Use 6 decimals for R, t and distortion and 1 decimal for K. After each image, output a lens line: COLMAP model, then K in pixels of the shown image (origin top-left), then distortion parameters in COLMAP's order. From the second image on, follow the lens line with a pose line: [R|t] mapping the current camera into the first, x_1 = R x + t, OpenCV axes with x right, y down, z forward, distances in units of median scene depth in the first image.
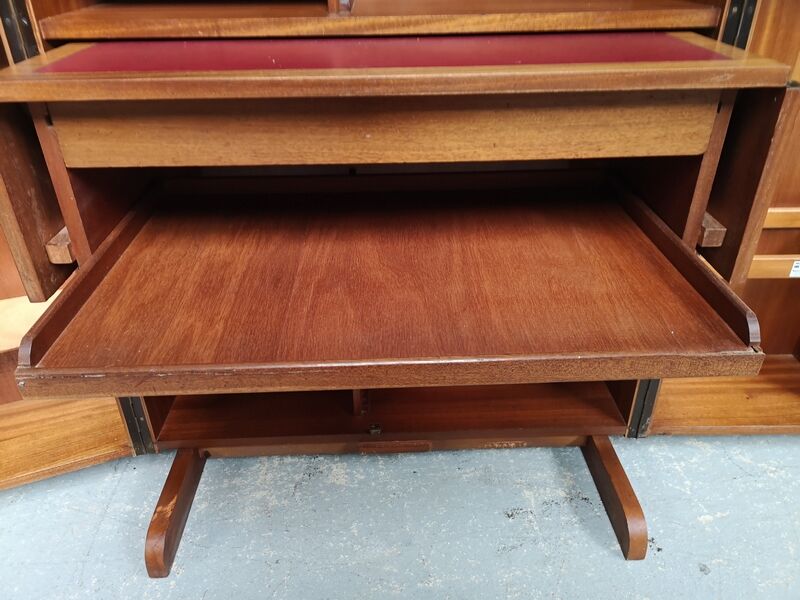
lens RADIAL K [[561.4, 0, 395.4], [0, 561.4, 284.9], [0, 0, 1]] dist [0.033838, -0.035501]
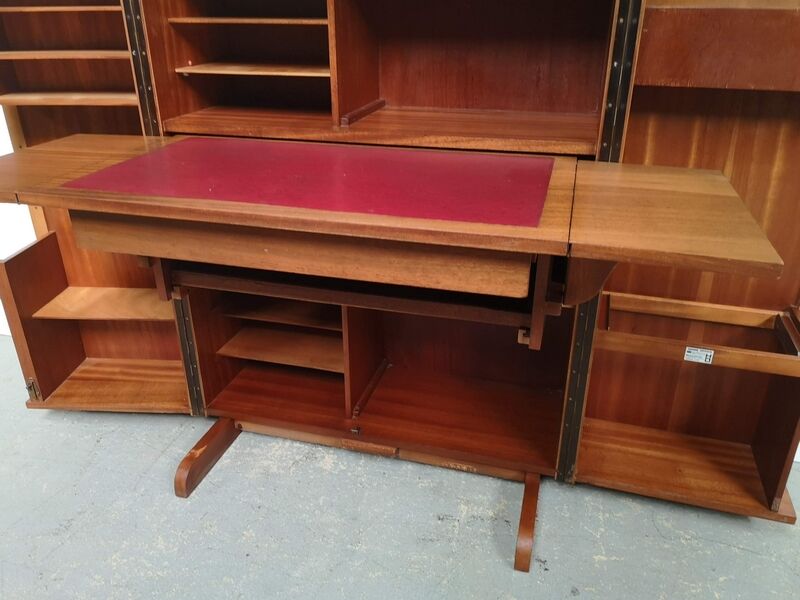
lens RADIAL K [[588.5, 0, 427.5], [0, 588.5, 298.4], [0, 0, 1]] dist [0.002241, -0.022728]
pose [[0.958717, 0.137481, -0.248918, 0.450157], [-0.158394, 0.985172, -0.065936, 0.024781], [0.236162, 0.102641, 0.966278, -0.312777]]
